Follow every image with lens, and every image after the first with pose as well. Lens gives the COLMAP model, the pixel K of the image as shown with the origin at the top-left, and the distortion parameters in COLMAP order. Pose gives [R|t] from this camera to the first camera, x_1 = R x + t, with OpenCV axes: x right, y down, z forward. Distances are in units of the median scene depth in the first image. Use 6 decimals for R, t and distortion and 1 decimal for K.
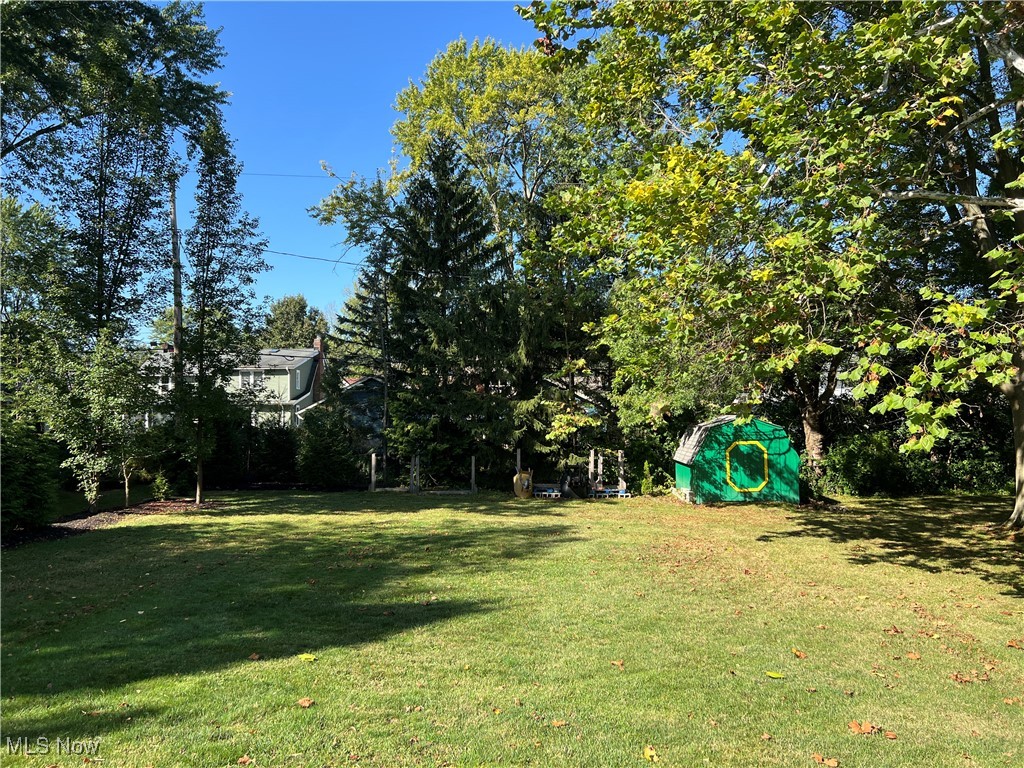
lens RADIAL K [[770.7, 0, 499.4], [0, 770.7, 387.9], [0, 0, 1]] dist [0.095448, -0.137117]
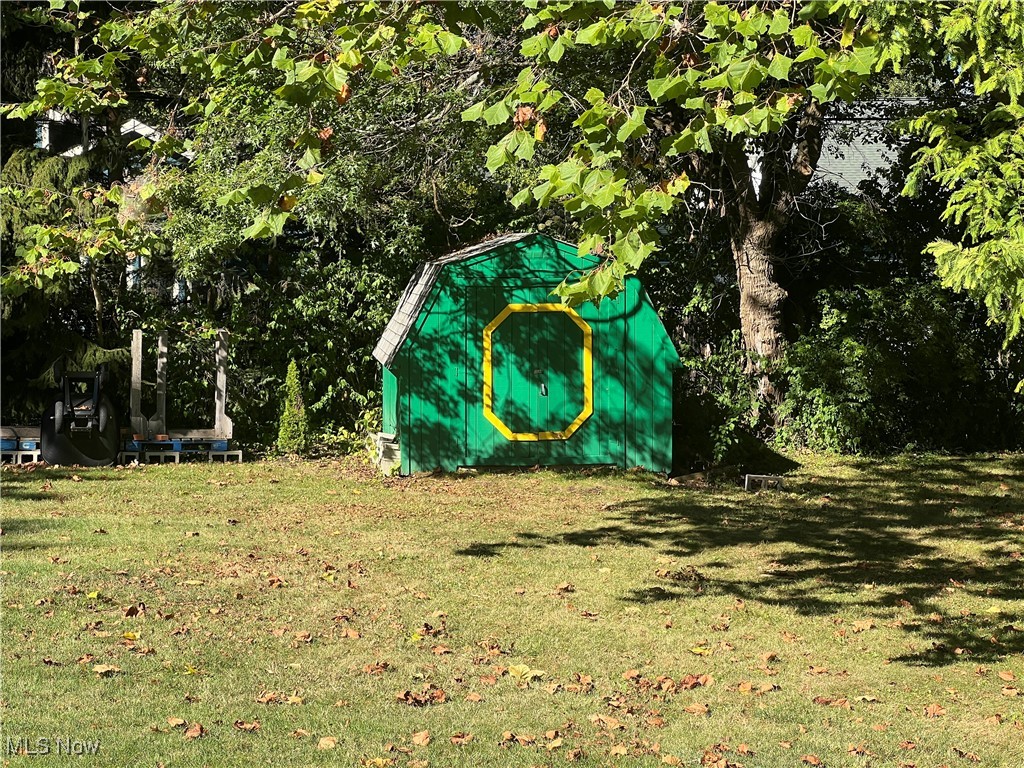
lens RADIAL K [[2295.5, 0, 512.0], [0, 2295.5, 384.0], [0, 0, 1]] dist [-0.046737, 4.466331]
pose [[0.985803, 0.001336, 0.167899, 0.147695], [-0.017311, 0.995448, 0.093720, 0.006411], [-0.167010, -0.095296, 0.981339, -0.073593]]
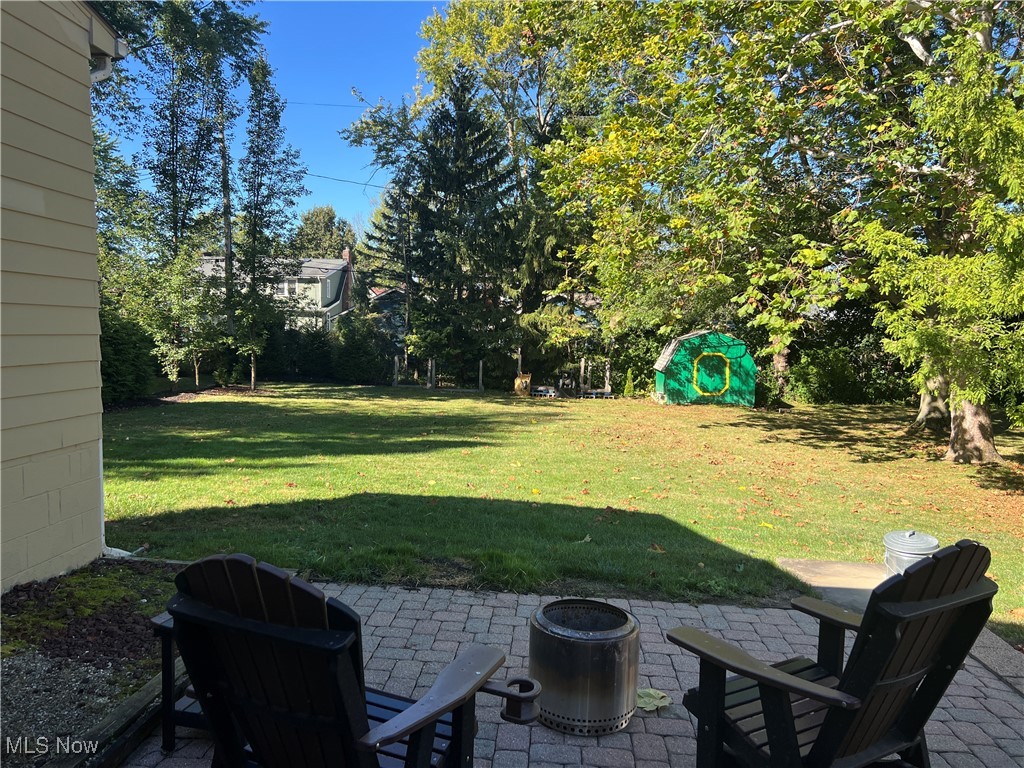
lens RADIAL K [[770.7, 0, 499.4], [0, 770.7, 387.9], [0, 0, 1]] dist [0.095448, -0.137117]
pose [[0.999092, 0.029545, -0.030700, 0.040863], [-0.025931, 0.993360, 0.112083, -0.001592], [0.033807, -0.111185, 0.993224, -0.214404]]
